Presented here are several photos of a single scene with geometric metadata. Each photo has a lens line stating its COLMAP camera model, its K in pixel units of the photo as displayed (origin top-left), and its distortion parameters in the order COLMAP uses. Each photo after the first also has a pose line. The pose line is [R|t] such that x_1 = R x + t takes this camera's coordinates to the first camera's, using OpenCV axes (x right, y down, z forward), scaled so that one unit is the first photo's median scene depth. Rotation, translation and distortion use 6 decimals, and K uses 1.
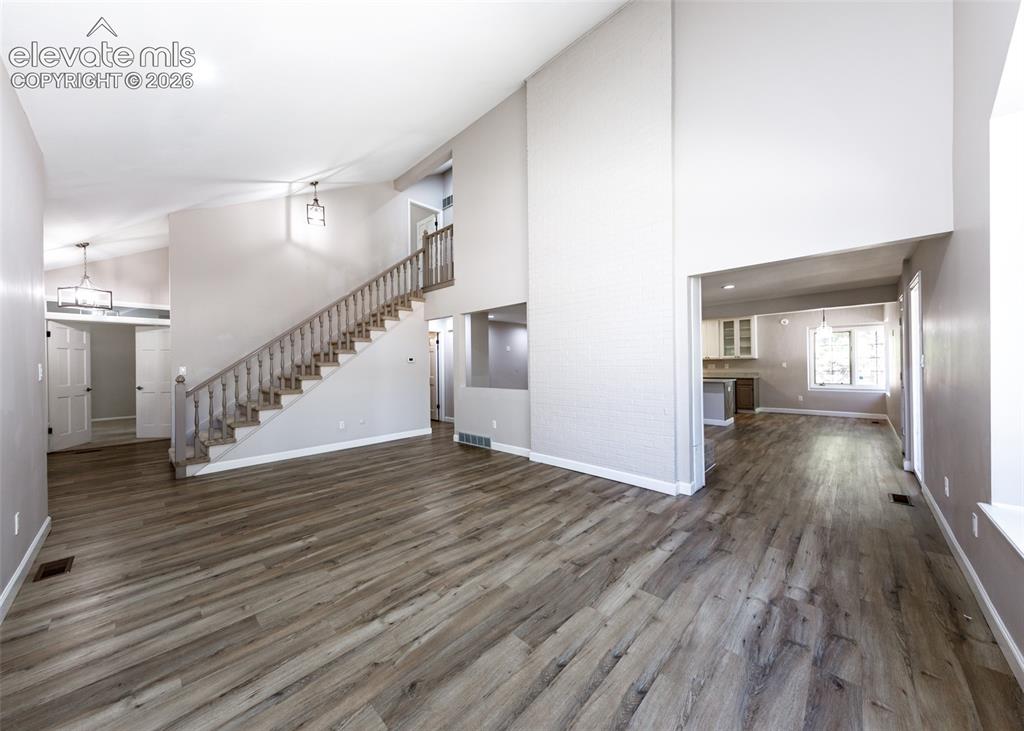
lens RADIAL K [[357.6, 0, 509.4], [0, 357.6, 364.4], [0, 0, 1]] dist [0.005642, -0.000555]
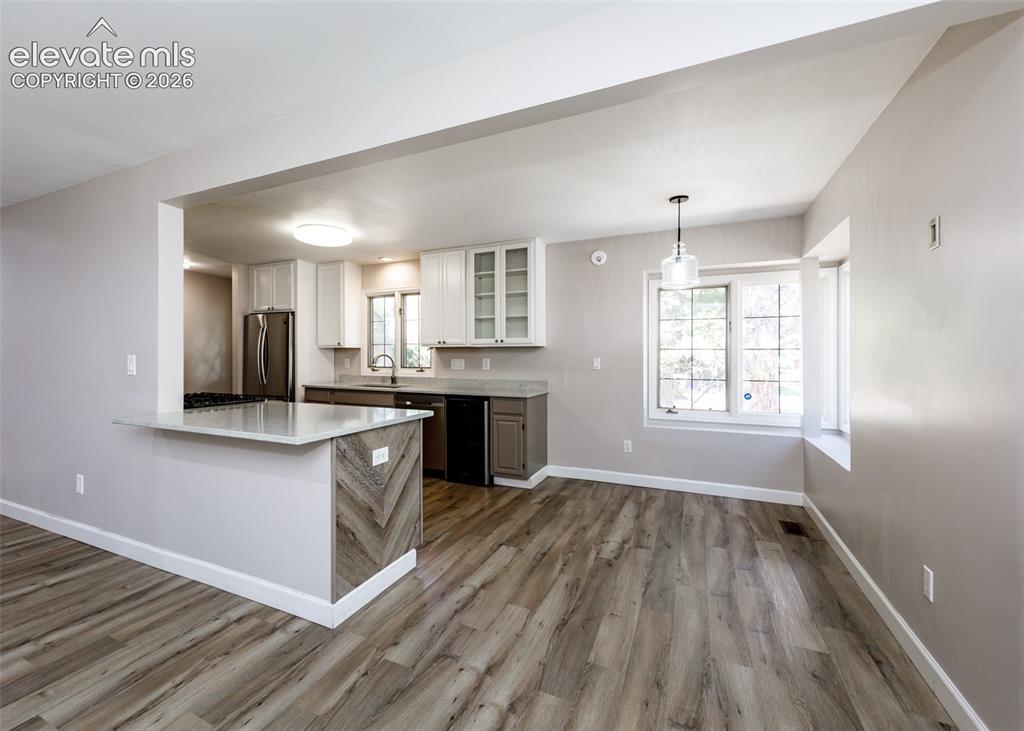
lens RADIAL K [[444.0, 0, 477.8], [0, 444.0, 359.1], [0, 0, 1]] dist [0.007756, -0.001570]
pose [[0.951514, 0.014717, 0.307254, 0.778838], [-0.016111, 0.999868, 0.002001, -0.002966], [-0.307184, -0.006854, 0.951625, 0.904808]]
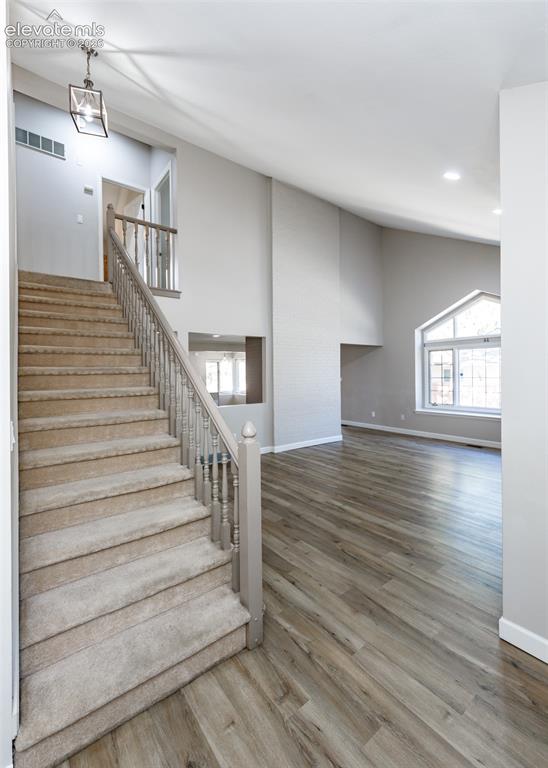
lens RADIAL K [[333.0, 0, 273.4], [0, 333.0, 369.7], [0, 0, 1]] dist [0.007756, -0.001570]
pose [[0.147634, 0.018832, 0.988863, -1.069051], [0.011063, 0.999725, -0.020690, -0.022357], [-0.988980, 0.013994, 0.147385, 0.716442]]
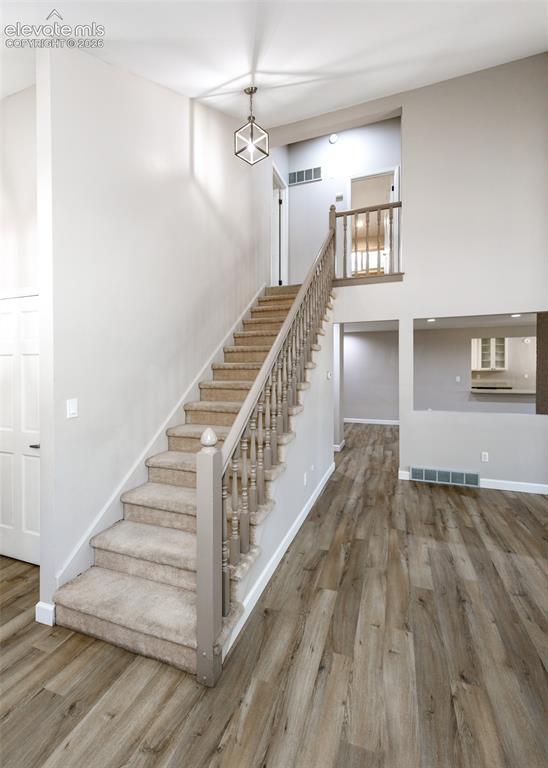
lens RADIAL K [[333.0, 0, 266.5], [0, 333.0, 367.6], [0, 0, 1]] dist [0.007756, -0.001570]
pose [[0.919671, 0.007477, 0.392620, -0.798786], [-0.007170, 0.999972, -0.002249, -0.030776], [-0.392625, -0.000747, 0.919698, 0.492136]]
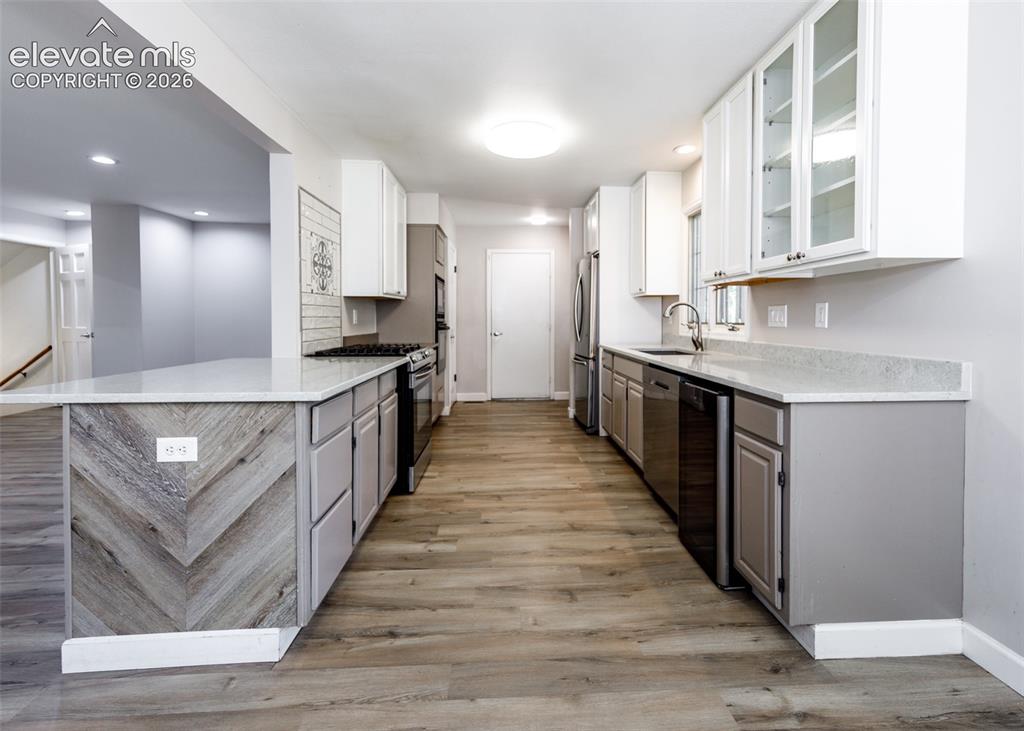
lens RADIAL K [[460.4, 0, 530.0], [0, 460.4, 330.0], [0, 0, 1]] dist [0.004791, 0.000110]
pose [[0.739097, 0.031096, -0.672881, 1.166453], [-0.009801, 0.999325, 0.035416, 0.009748], [0.673528, -0.019581, 0.738902, 1.283768]]
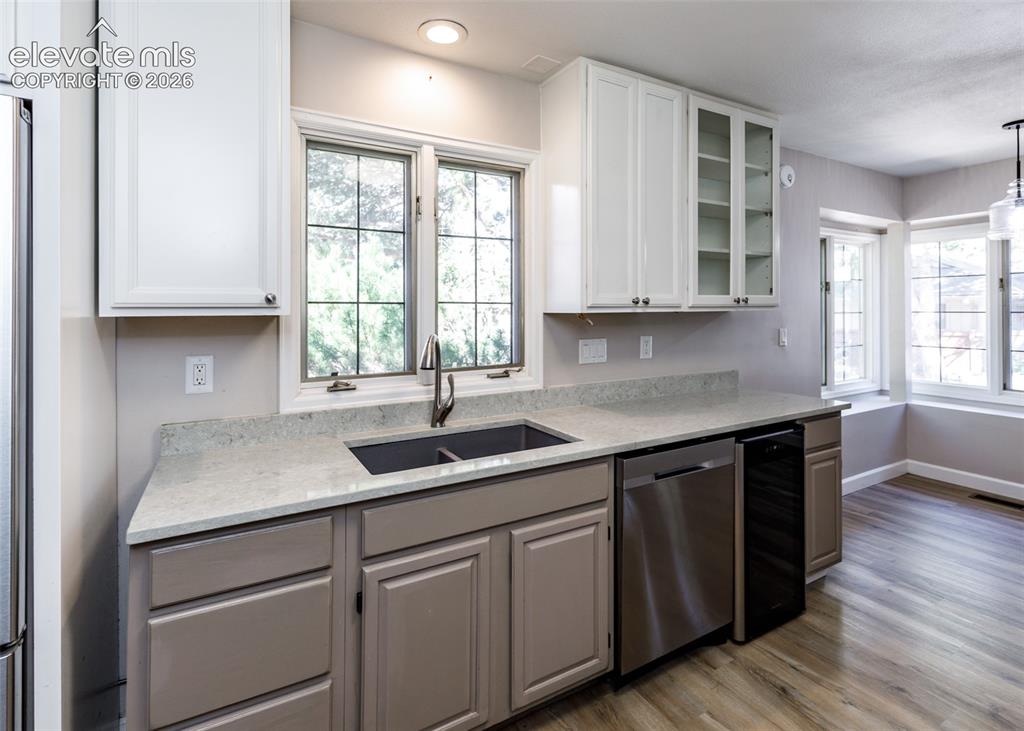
lens RADIAL K [[493.2, 0, 516.7], [0, 493.2, 311.7], [0, 0, 1]] dist [0.004792, -0.001326]
pose [[0.285657, 0.012293, 0.958253, 0.570974], [0.001505, 0.999911, -0.013276, -0.020352], [-0.958331, 0.005234, 0.285613, 1.761306]]
